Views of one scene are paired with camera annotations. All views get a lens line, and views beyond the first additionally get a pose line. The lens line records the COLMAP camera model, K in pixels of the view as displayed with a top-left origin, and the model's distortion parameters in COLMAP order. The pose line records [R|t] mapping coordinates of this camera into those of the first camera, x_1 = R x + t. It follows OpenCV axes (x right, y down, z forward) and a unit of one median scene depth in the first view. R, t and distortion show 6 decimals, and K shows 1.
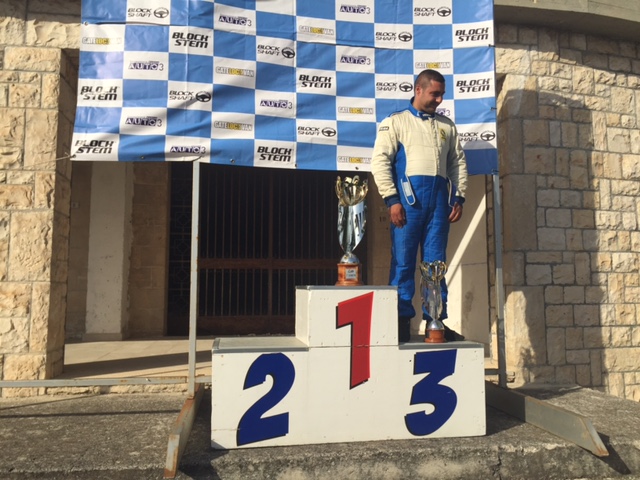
lens RADIAL K [[537.7, 0, 330.6], [0, 537.7, 248.5], [0, 0, 1]] dist [0.080355, -0.103881]
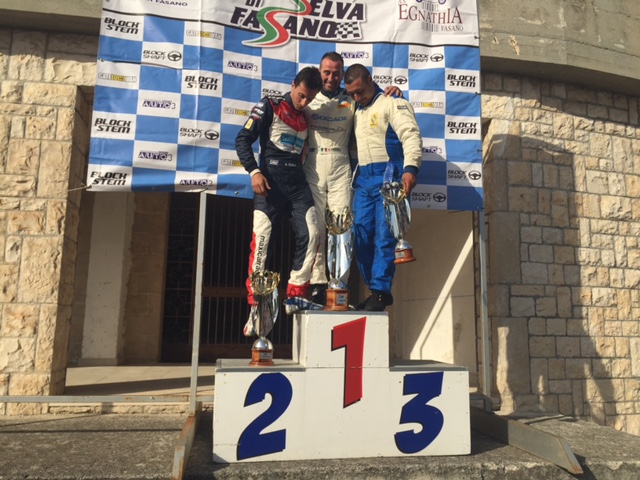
lens RADIAL K [[537.7, 0, 328.5], [0, 537.7, 242.8], [0, 0, 1]] dist [0.080355, -0.103881]
pose [[0.999709, 0.021207, 0.011528, -0.007820], [-0.020341, 0.997292, -0.070671, 0.006570], [-0.012995, 0.070415, 0.997433, -0.053129]]
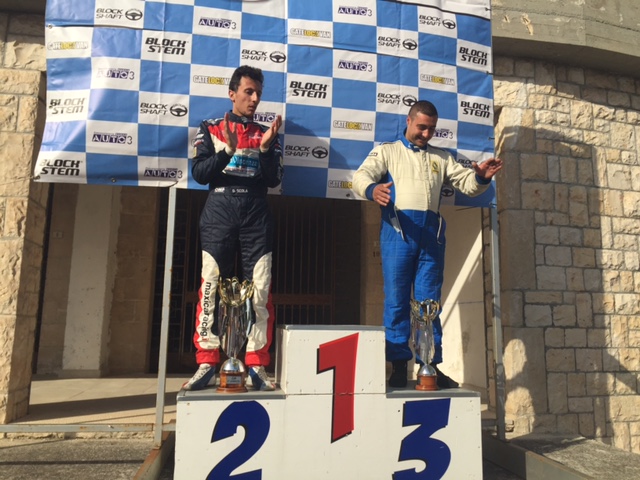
lens RADIAL K [[537.7, 0, 332.5], [0, 537.7, 254.4], [0, 0, 1]] dist [0.080355, -0.103881]
pose [[0.999803, 0.016325, 0.011298, 0.014039], [-0.015697, 0.998438, -0.053628, -0.001244], [-0.012156, 0.053440, 0.998497, 0.055823]]
